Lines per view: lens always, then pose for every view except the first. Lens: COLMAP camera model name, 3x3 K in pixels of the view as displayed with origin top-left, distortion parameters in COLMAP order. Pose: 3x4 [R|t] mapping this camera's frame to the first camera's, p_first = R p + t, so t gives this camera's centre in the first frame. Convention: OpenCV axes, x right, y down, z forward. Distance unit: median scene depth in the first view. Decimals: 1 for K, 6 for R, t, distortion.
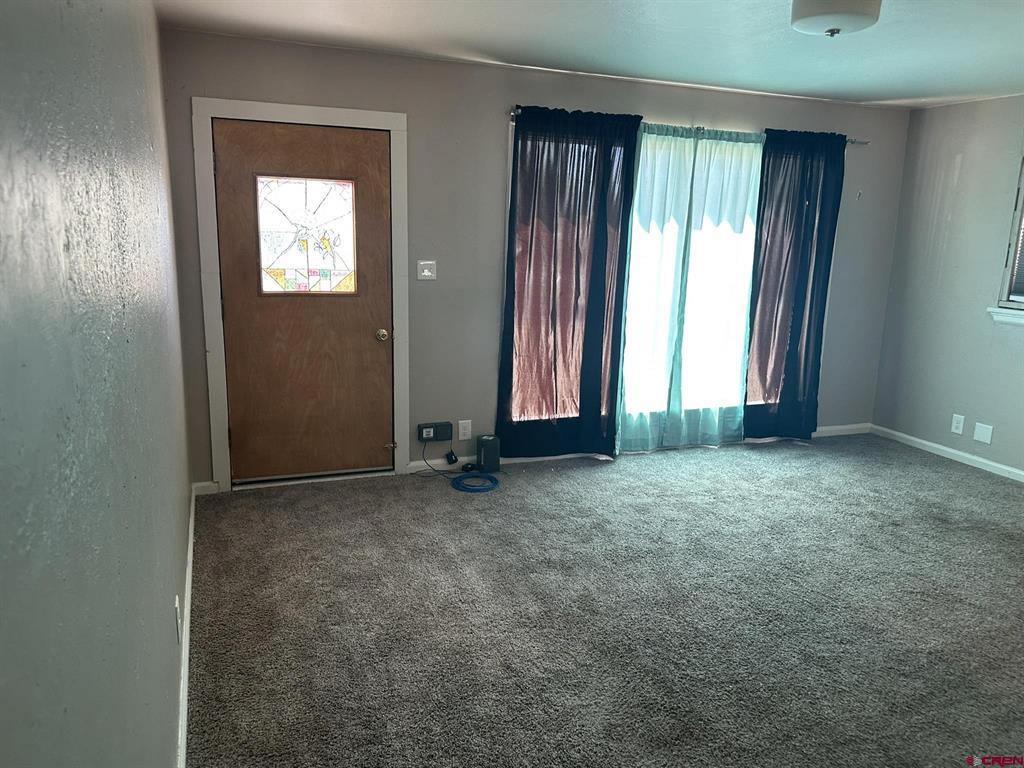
lens RADIAL K [[733.3, 0, 511.1], [0, 733.3, 390.4], [0, 0, 1]] dist [0.036757, -0.005479]
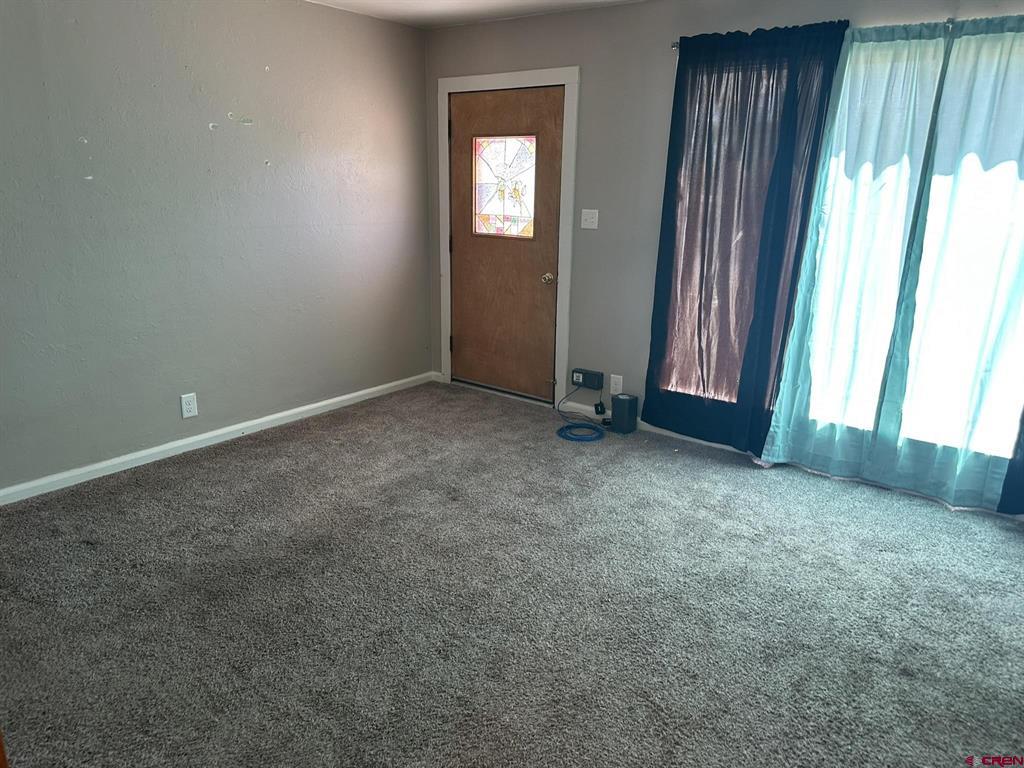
lens RADIAL K [[726.8, 0, 508.5], [0, 726.8, 388.4], [0, 0, 1]] dist [0.096298, -0.115998]
pose [[0.531556, 0.222576, -0.817256, 0.721789], [-0.182291, 0.972309, 0.146239, -0.063983], [0.827175, 0.071245, 0.557410, 0.353882]]
